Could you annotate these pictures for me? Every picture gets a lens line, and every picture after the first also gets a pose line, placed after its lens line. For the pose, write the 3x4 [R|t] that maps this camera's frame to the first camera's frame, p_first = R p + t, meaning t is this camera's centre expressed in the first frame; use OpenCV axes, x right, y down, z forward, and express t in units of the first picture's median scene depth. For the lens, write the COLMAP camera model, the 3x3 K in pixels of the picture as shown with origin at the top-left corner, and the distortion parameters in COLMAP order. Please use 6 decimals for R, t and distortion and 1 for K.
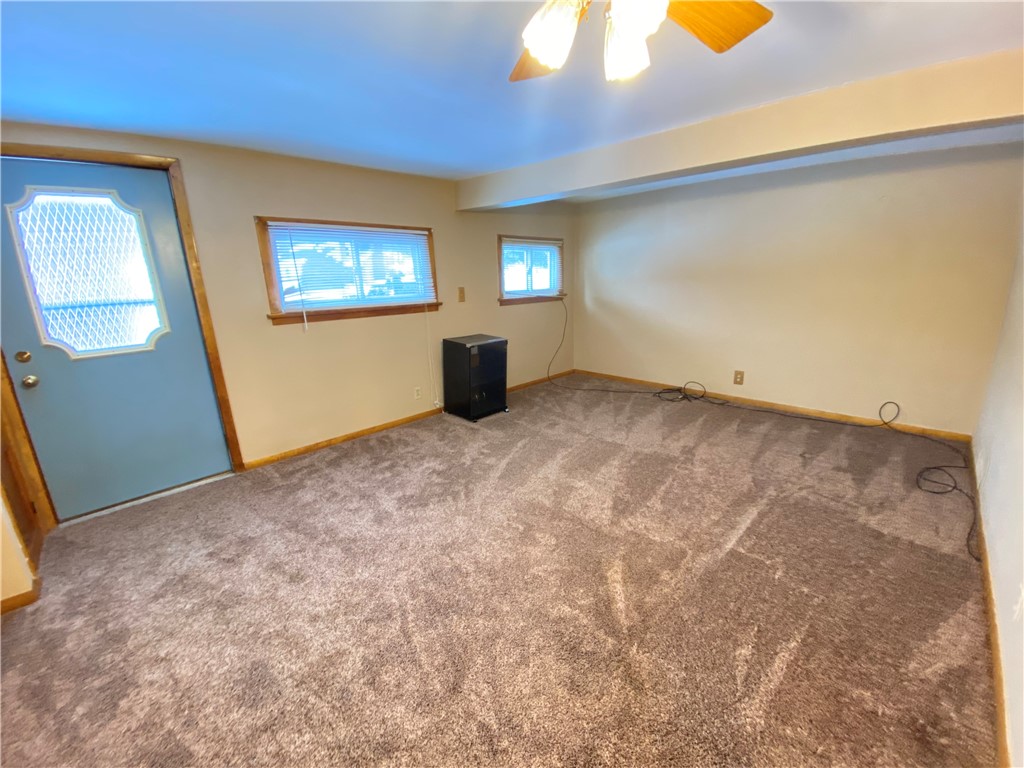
lens RADIAL K [[412.3, 0, 514.1], [0, 412.3, 381.2], [0, 0, 1]] dist [0.061404, -0.046288]
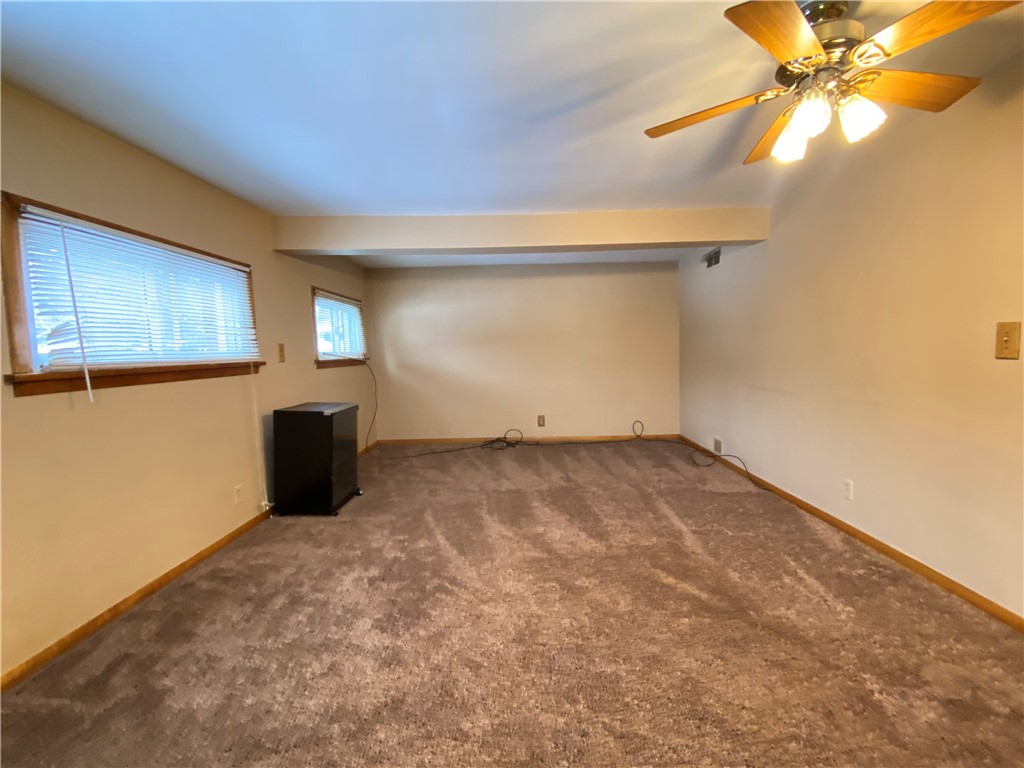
lens RADIAL K [[414.9, 0, 510.6], [0, 414.9, 380.3], [0, 0, 1]] dist [0.025035, -0.020899]
pose [[0.724070, -0.044097, 0.688316, -0.470013], [0.177254, 0.976333, -0.123912, 0.013611], [-0.666561, 0.211728, 0.714750, 0.238185]]
